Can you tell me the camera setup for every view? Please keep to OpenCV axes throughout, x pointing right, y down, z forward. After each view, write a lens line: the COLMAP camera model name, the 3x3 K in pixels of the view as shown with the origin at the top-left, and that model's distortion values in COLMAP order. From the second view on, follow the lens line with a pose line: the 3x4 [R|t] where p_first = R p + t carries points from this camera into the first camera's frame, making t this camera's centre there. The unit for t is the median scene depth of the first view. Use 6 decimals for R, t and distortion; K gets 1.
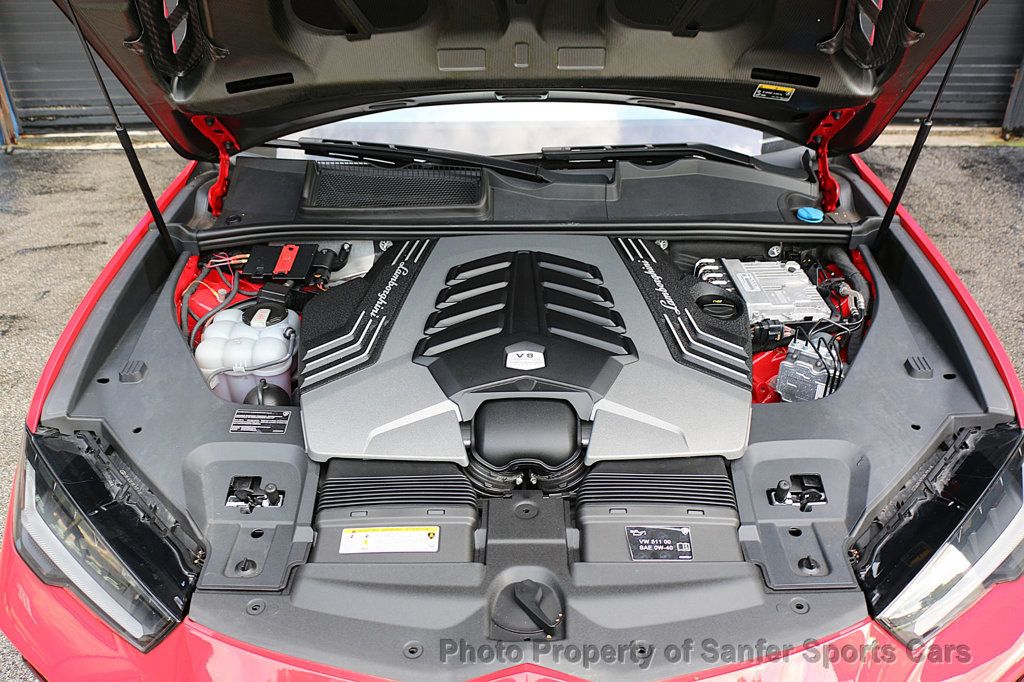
lens RADIAL K [[810.3, 0, 512.0], [0, 810.3, 341.0], [0, 0, 1]] dist [-0.075704, 0.010785]
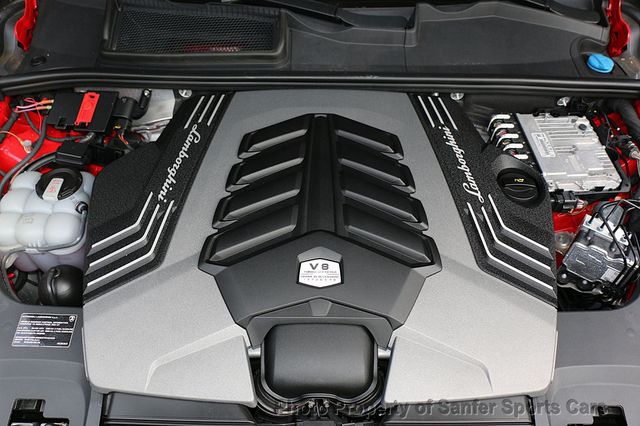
lens RADIAL K [[509.3, 0, 320.0], [0, 509.3, 213.0], [0, 0, 1]] dist [-0.137503, 0.117500]
pose [[0.999898, 0.008673, 0.011363, 0.008340], [-0.011604, 0.956677, 0.290919, -0.185923], [-0.008348, -0.291021, 0.956680, 0.419313]]
